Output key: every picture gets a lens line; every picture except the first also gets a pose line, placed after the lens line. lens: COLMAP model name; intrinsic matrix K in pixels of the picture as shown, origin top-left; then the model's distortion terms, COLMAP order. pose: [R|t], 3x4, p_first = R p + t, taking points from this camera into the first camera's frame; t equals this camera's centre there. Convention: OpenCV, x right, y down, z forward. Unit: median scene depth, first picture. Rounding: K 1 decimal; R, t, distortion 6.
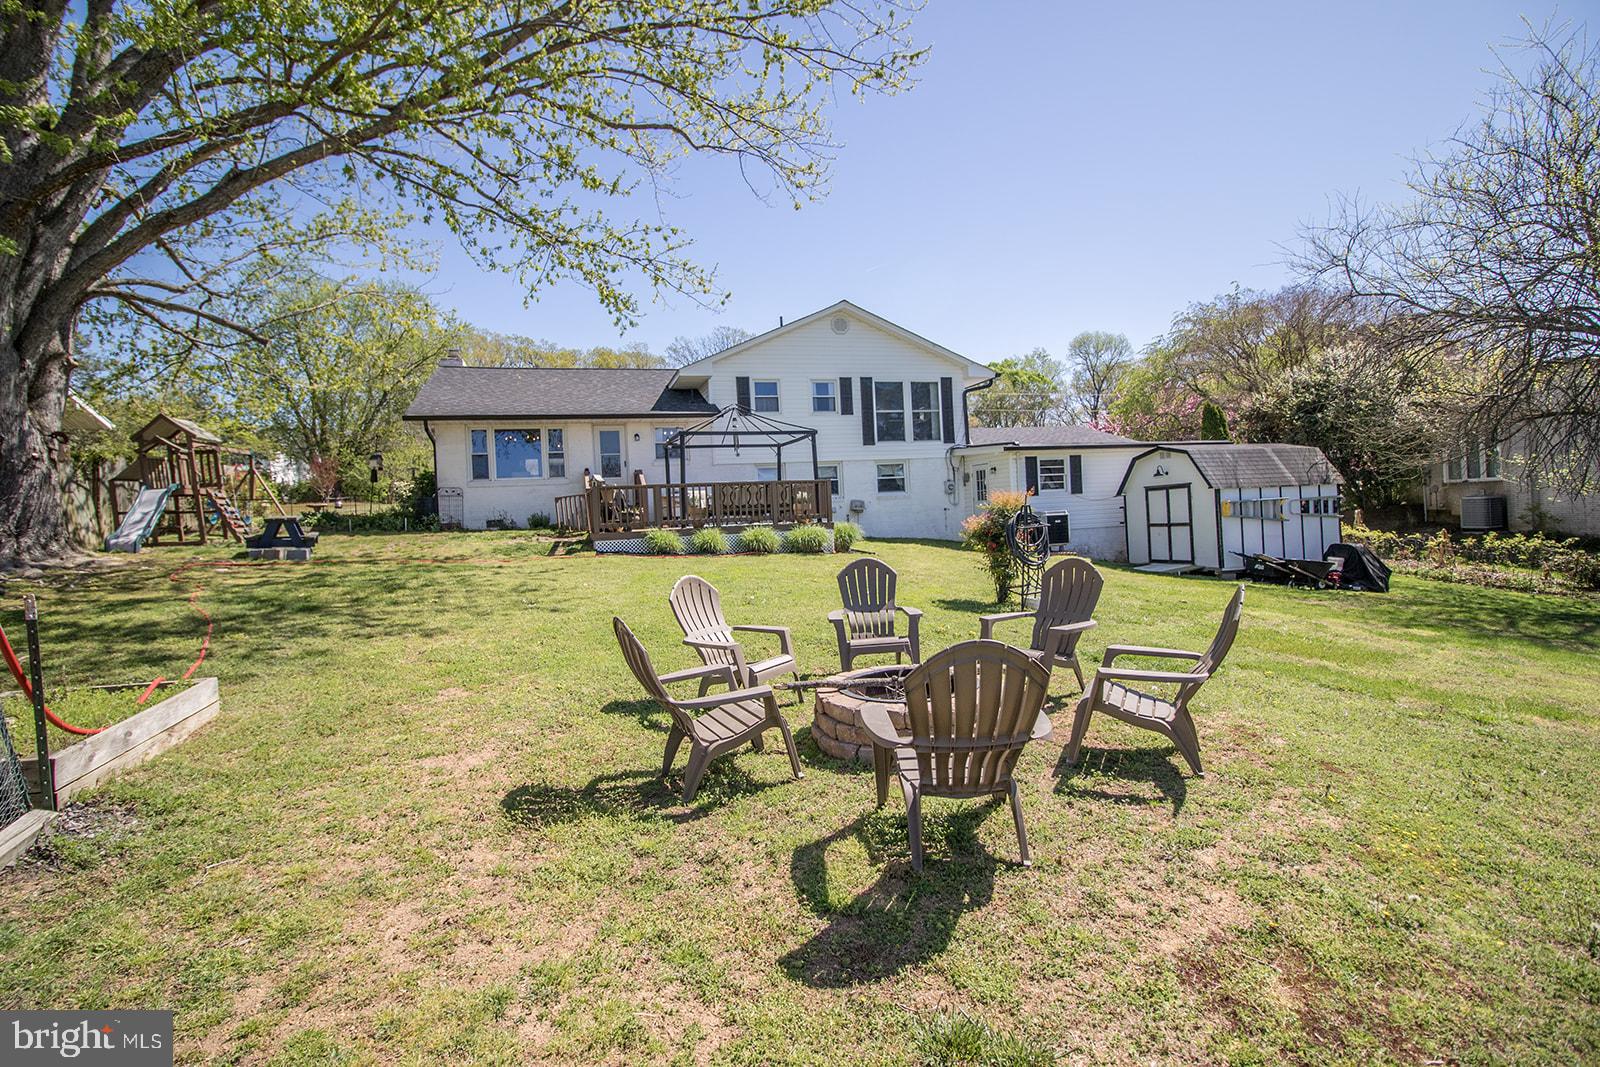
lens RADIAL K [[735.2, 0, 803.0], [0, 735.2, 522.6], [0, 0, 1]] dist [-0.000319, -0.012172]
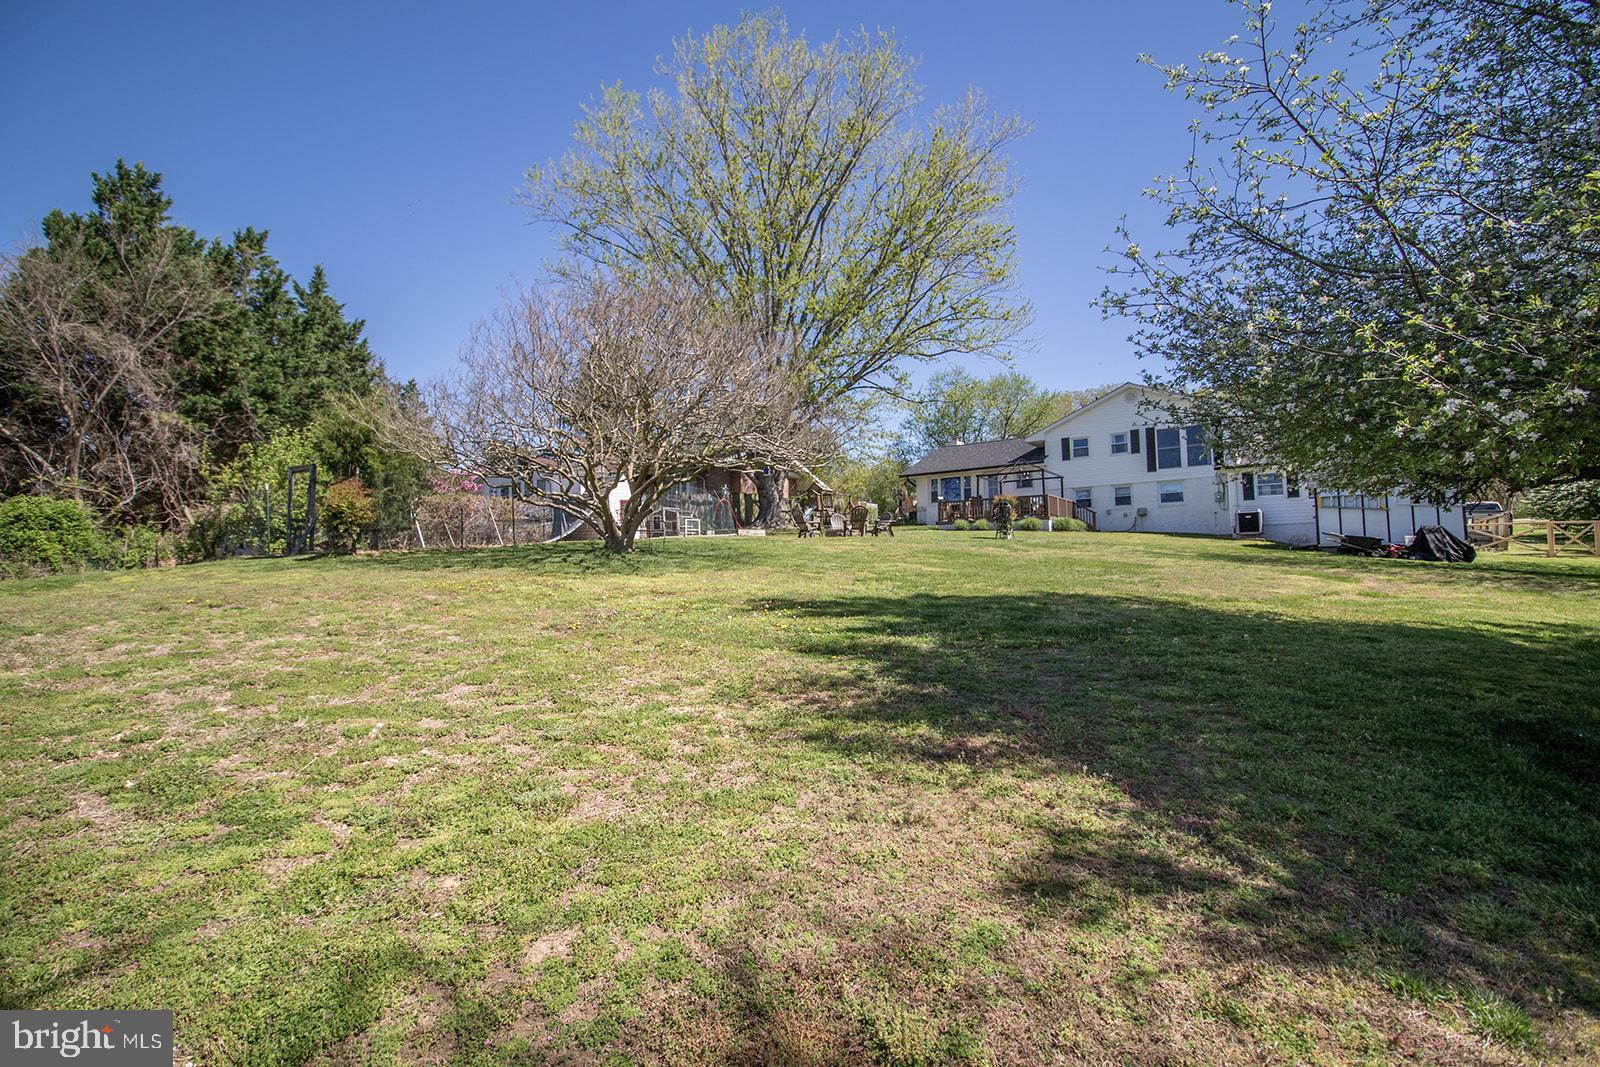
lens RADIAL K [[735.2, 0, 797.2], [0, 735.2, 516.8], [0, 0, 1]] dist [-0.000319, -0.012172]
pose [[0.614287, -0.023024, -0.788746, 0.871792], [-0.025641, 0.998464, -0.049115, 0.084917], [0.788666, 0.050395, 0.612754, -0.528956]]
